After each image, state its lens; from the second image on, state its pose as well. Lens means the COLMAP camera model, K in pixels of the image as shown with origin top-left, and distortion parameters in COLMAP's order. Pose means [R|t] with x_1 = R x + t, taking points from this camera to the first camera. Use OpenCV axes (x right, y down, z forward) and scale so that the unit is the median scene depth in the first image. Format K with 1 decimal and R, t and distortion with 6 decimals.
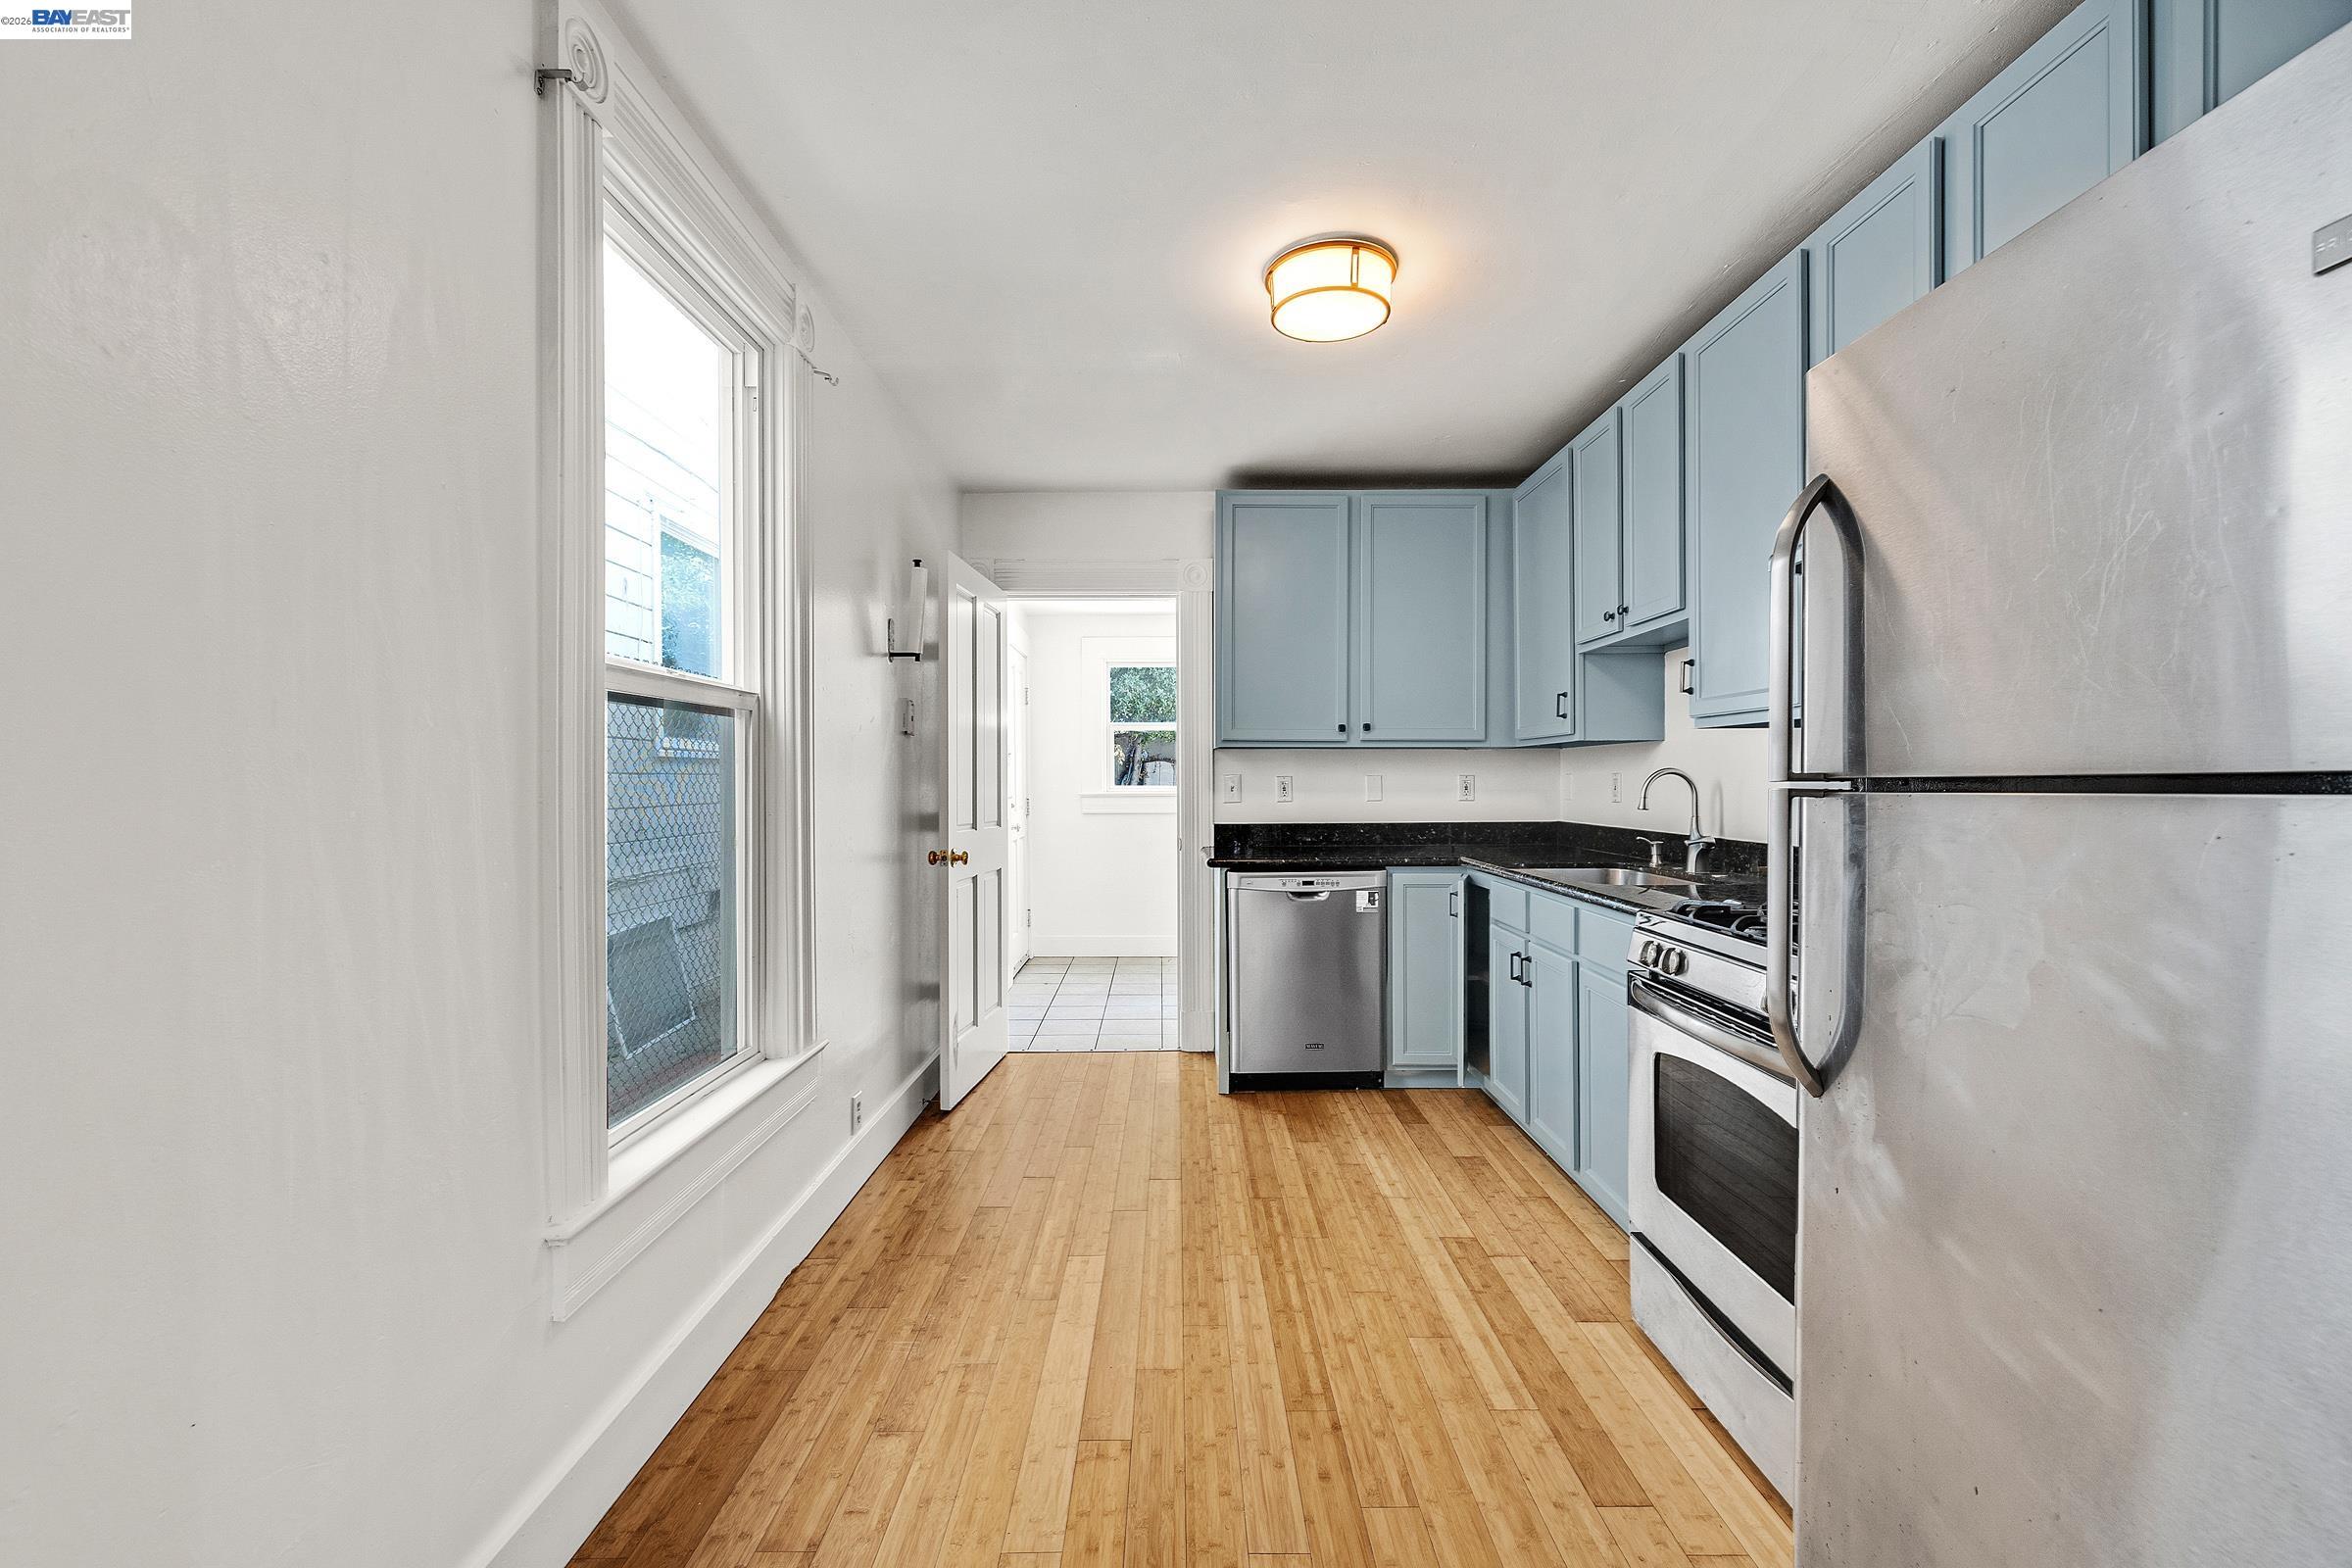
lens RADIAL K [[988.5, 0, 1171.8], [0, 988.5, 783.6], [0, 0, 1]] dist [-0.001731, 0.000447]
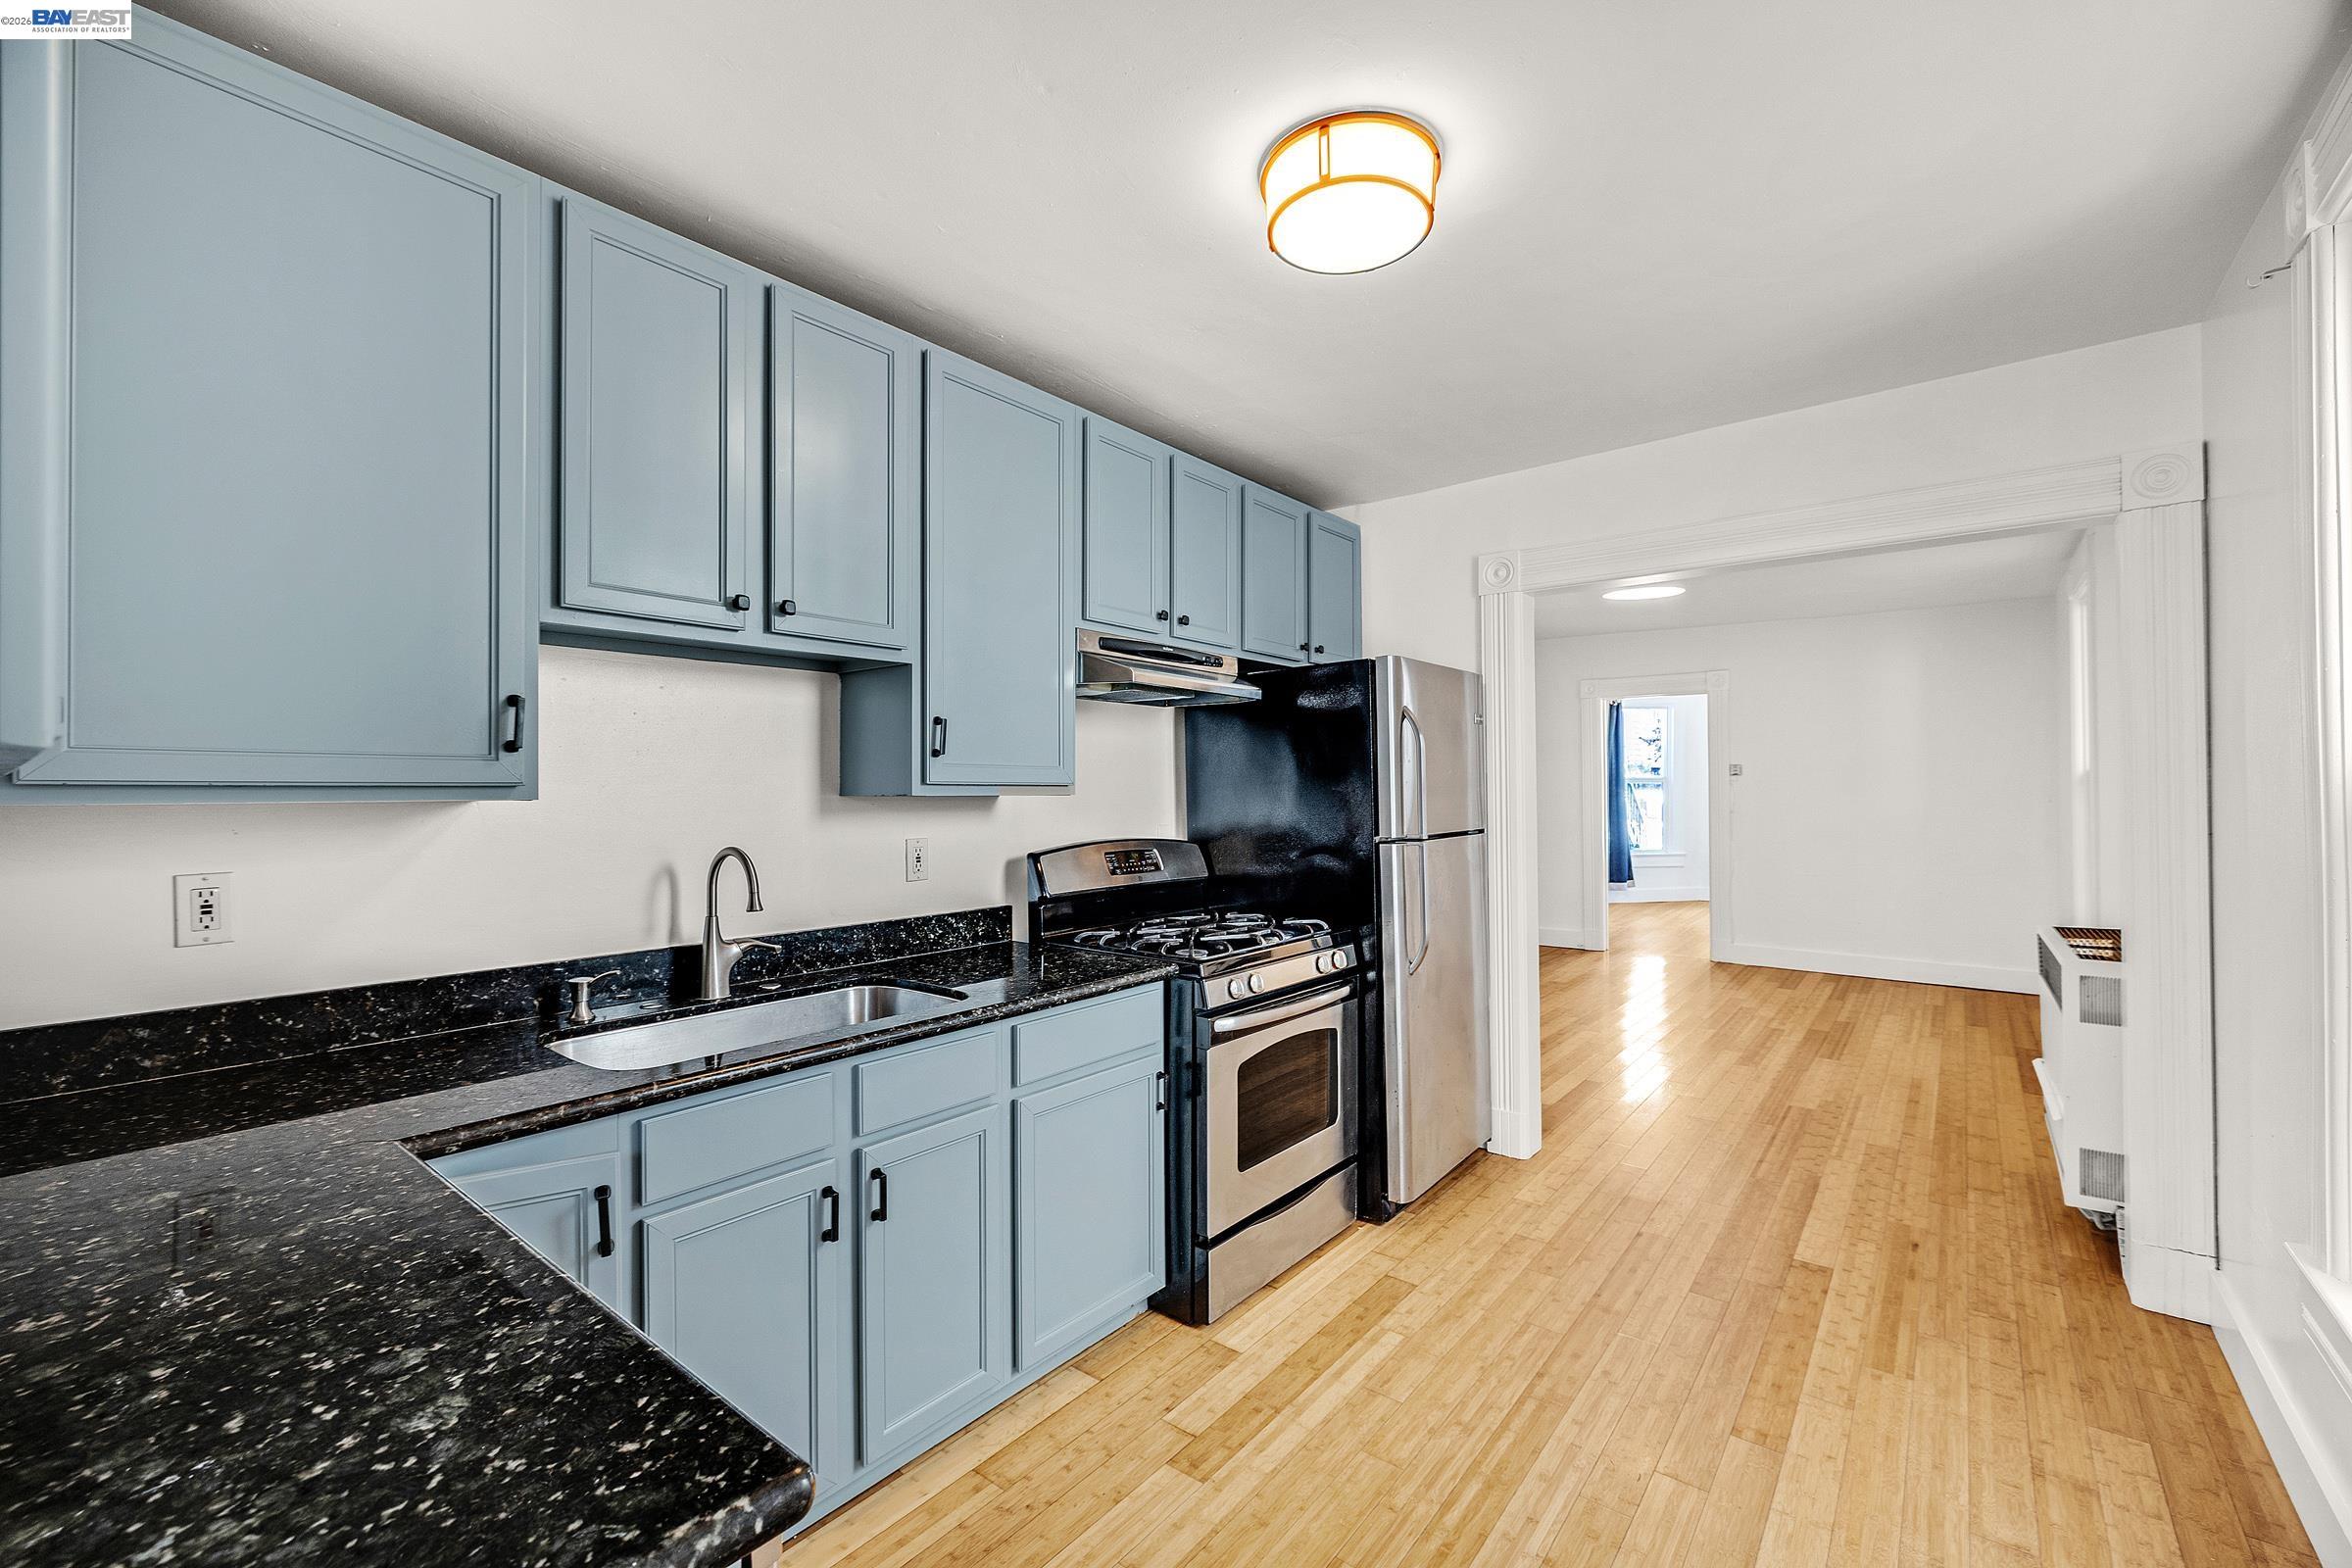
lens RADIAL K [[988.5, 0, 1159.6], [0, 988.5, 784.3], [0, 0, 1]] dist [-0.001731, 0.000447]
pose [[-0.777960, 0.011368, 0.628211, -0.214946], [0.009596, 0.999935, -0.006211, -0.075581], [-0.628241, 0.001196, -0.778018, 1.949537]]
